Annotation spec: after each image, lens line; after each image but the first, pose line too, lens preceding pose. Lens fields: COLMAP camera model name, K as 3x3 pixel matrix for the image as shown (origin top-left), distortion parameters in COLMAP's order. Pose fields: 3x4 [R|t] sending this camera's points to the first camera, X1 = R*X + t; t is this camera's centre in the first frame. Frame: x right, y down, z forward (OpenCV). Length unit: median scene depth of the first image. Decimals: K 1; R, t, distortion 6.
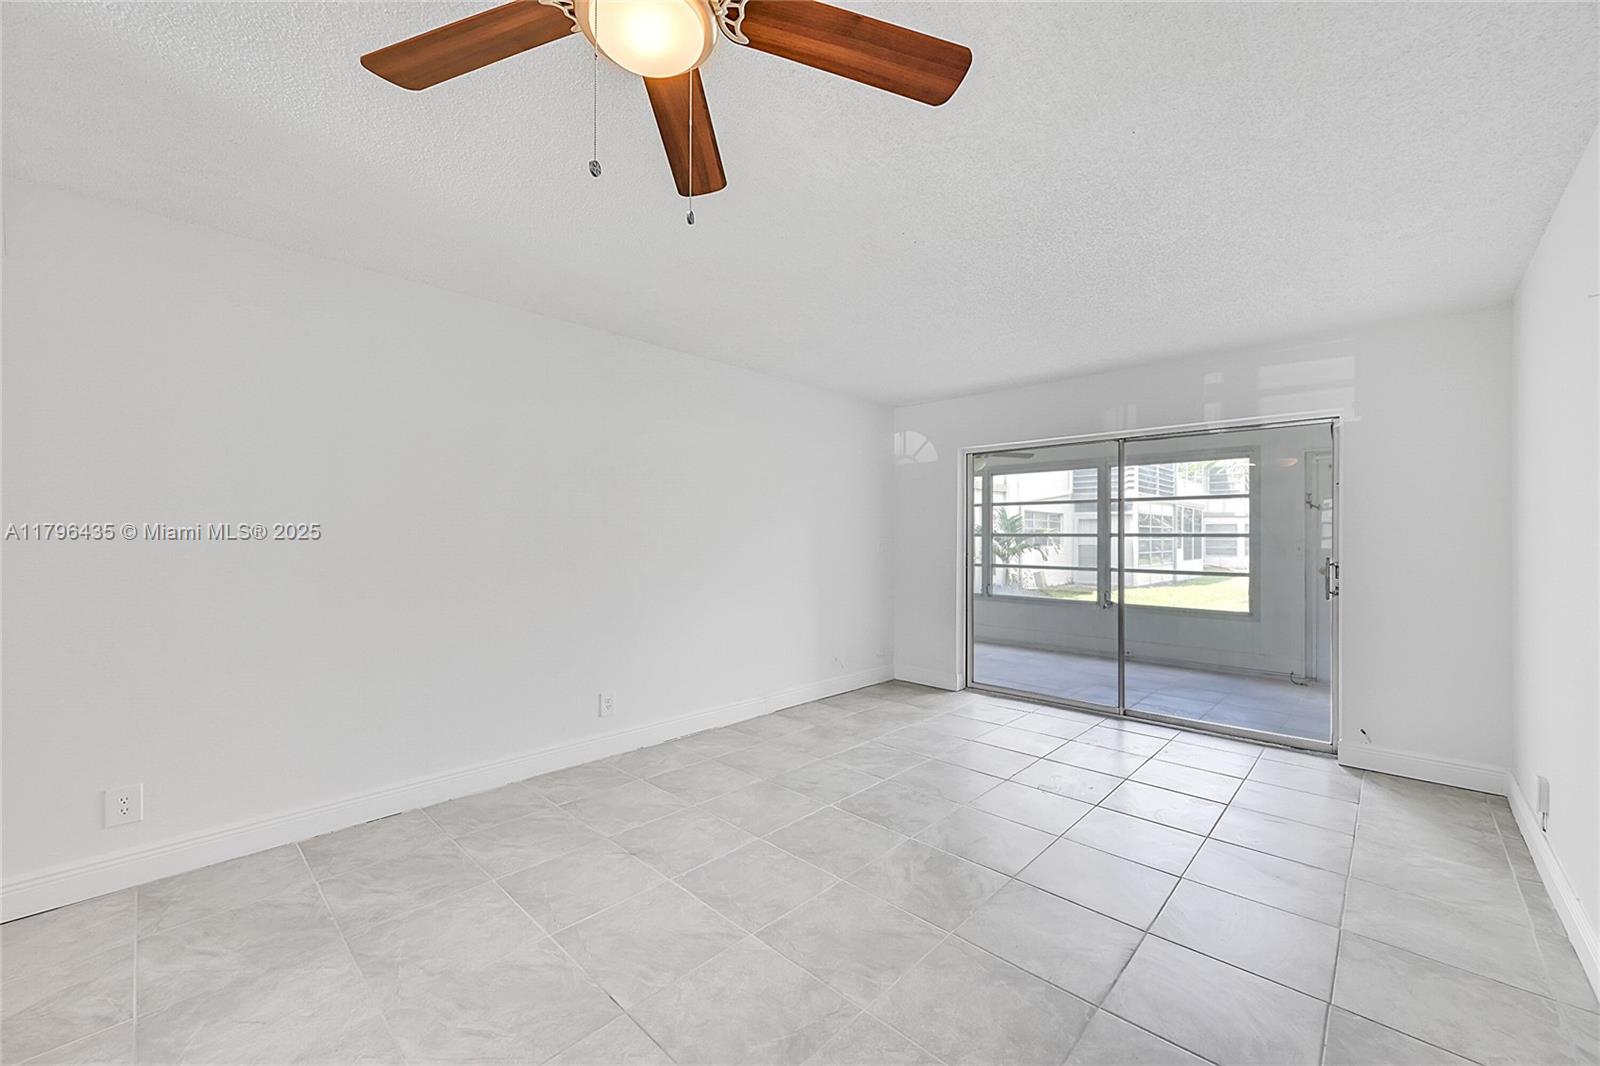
lens RADIAL K [[630.6, 0, 795.0], [0, 630.6, 535.8], [0, 0, 1]] dist [-0.002030, 0.001198]
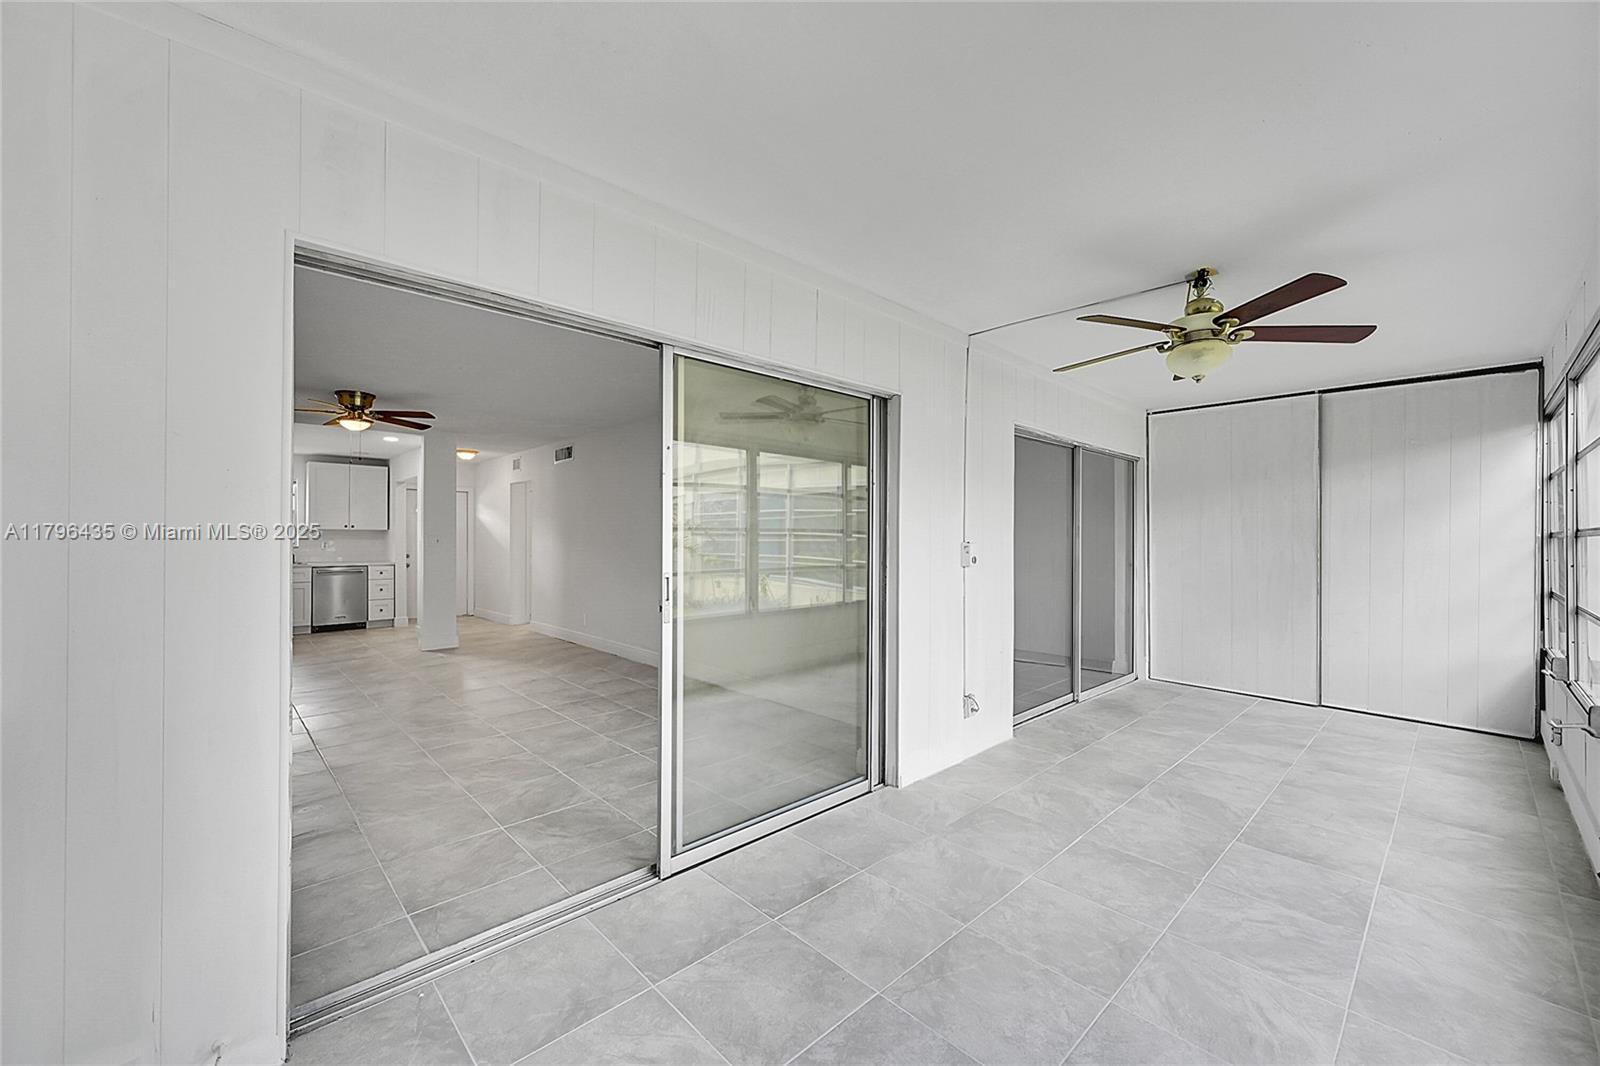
lens RADIAL K [[630.6, 0, 800.0], [0, 630.6, 534.3], [0, 0, 1]] dist [-0.002030, 0.001198]
pose [[-0.046354, -0.006344, -0.998905, 1.055547], [-0.000680, 0.999980, -0.006320, 0.004469], [0.998925, 0.000387, -0.046357, 1.124503]]
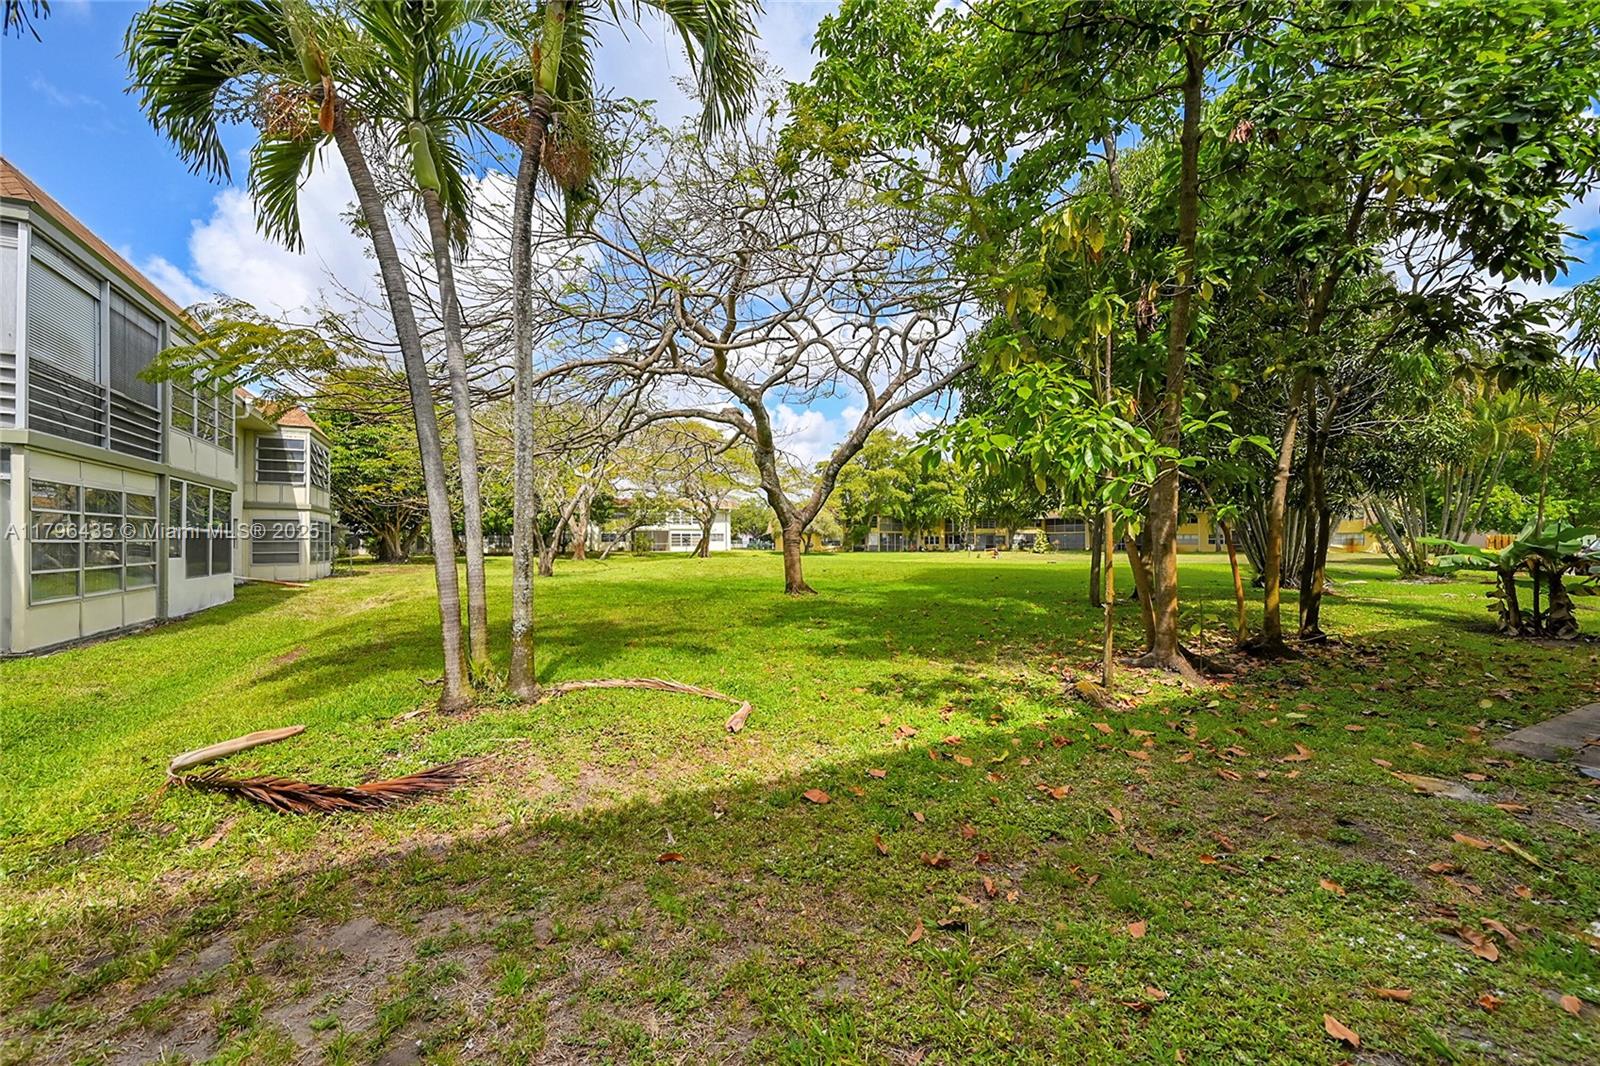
lens RADIAL K [[642.6, 0, 792.3], [0, 642.6, 535.8], [0, 0, 1]] dist [-0.000881, -0.000173]
pose [[0.315246, 0.000482, 0.949010, 1.156037], [0.000361, 1.000000, -0.000628, 0.012537], [-0.949010, 0.000541, 0.315246, 1.458797]]
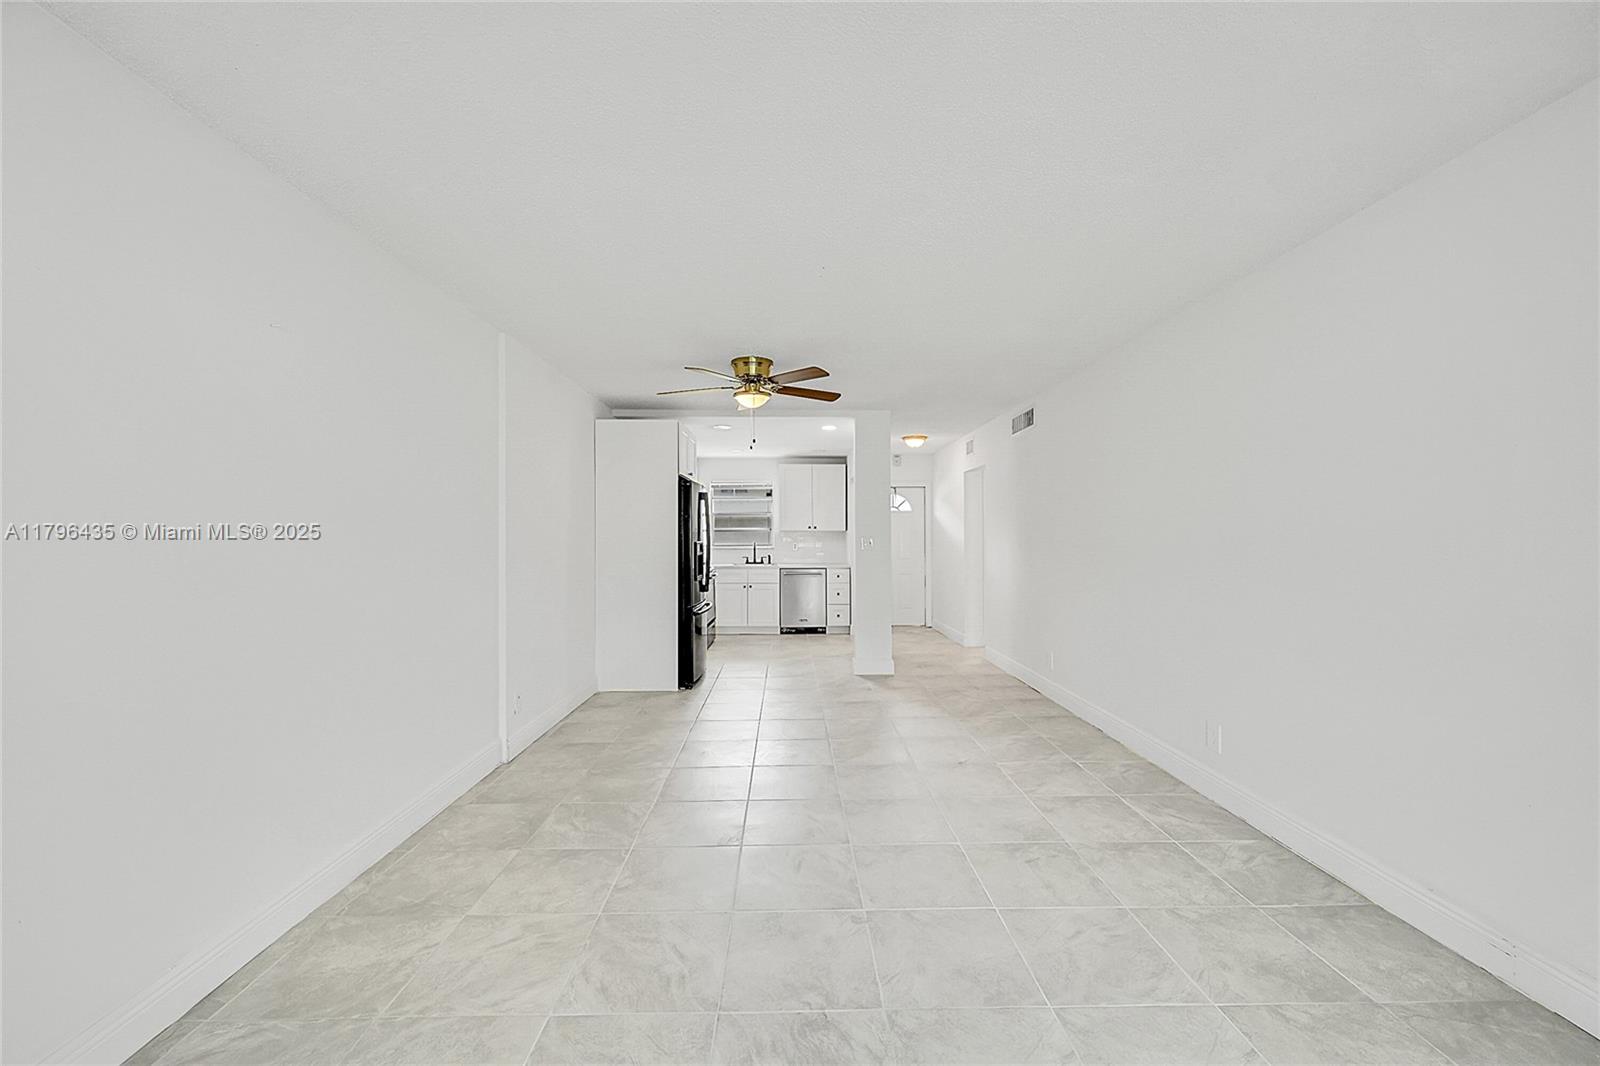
lens RADIAL K [[630.6, 0, 796.4], [0, 630.6, 530.2], [0, 0, 1]] dist [-0.002030, 0.001198]
pose [[-0.711978, -0.009149, -0.702142, 0.549651], [0.000413, 0.999909, -0.013448, 0.002920], [0.702202, -0.009865, -0.711910, 0.966550]]
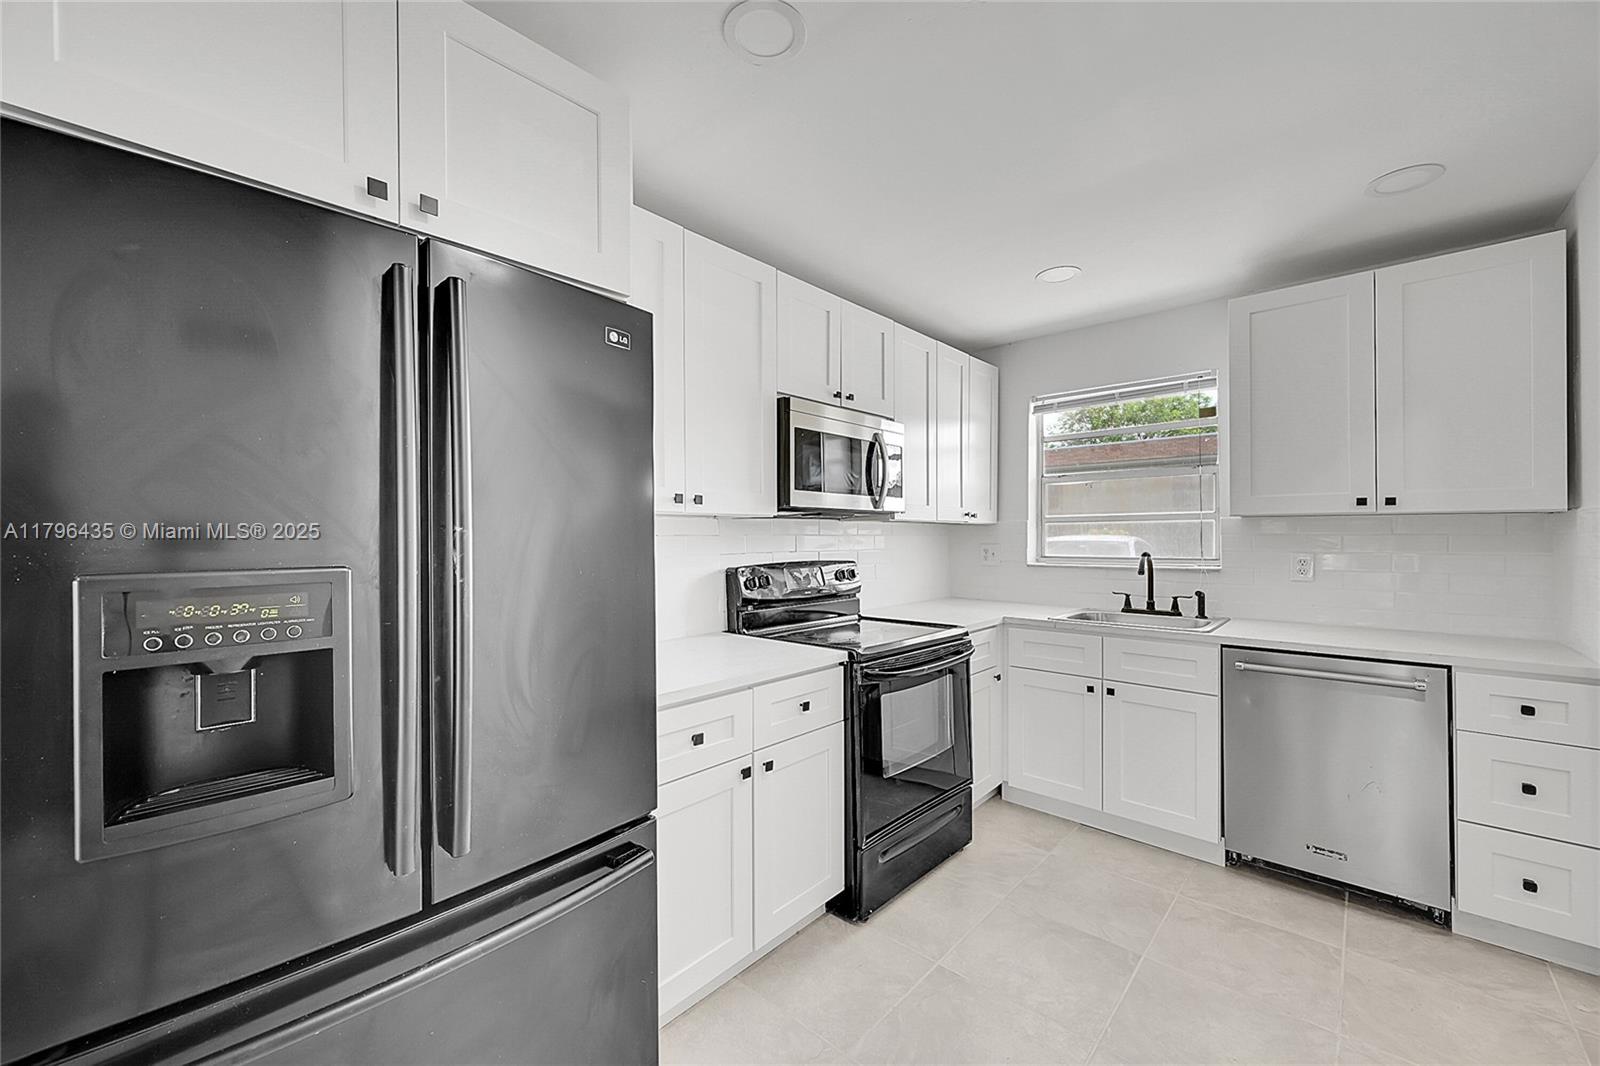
lens RADIAL K [[630.6, 0, 796.3], [0, 630.6, 530.7], [0, 0, 1]] dist [-0.002030, 0.001198]
pose [[-0.999650, -0.001014, -0.026432, -0.334490], [-0.000796, 0.999966, -0.008256, -0.002350], [0.026440, -0.008232, -0.999617, 0.146409]]
